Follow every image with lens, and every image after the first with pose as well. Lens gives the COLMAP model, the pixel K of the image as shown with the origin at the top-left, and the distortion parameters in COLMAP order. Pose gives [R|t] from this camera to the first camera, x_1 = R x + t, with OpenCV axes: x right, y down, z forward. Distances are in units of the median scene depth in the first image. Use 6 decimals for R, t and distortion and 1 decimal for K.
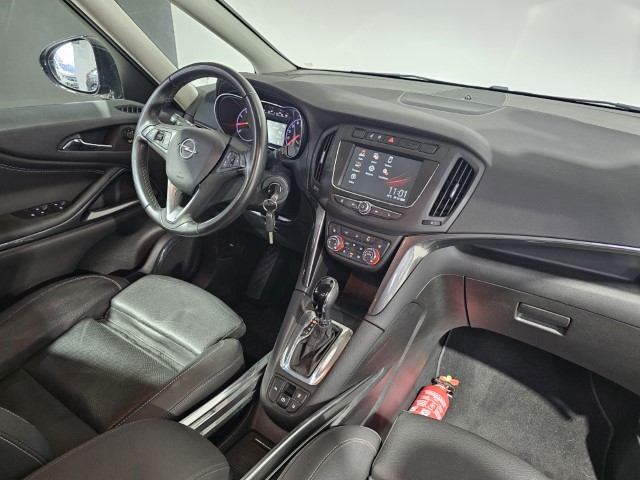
lens RADIAL K [[427.7, 0, 320.5], [0, 427.7, 237.6], [0, 0, 1]] dist [0.041501, -0.031947]
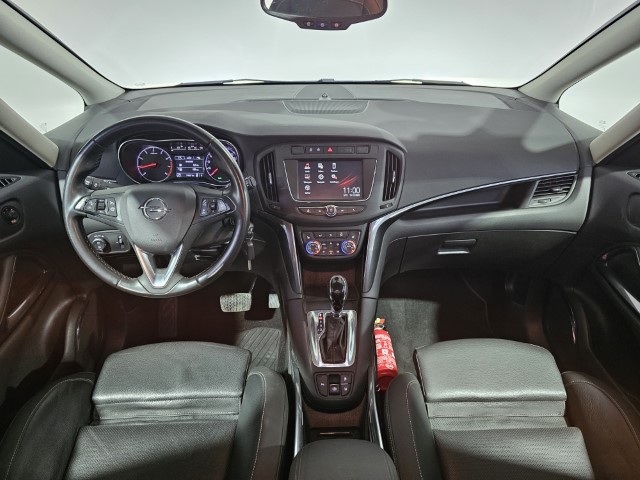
lens RADIAL K [[427.7, 0, 316.7], [0, 427.7, 241.4], [0, 0, 1]] dist [0.041501, -0.031947]
pose [[0.815046, -0.339813, 0.469284, -0.488541], [0.313659, 0.939782, 0.135746, -0.155512], [-0.487153, 0.036556, 0.872551, -0.005304]]
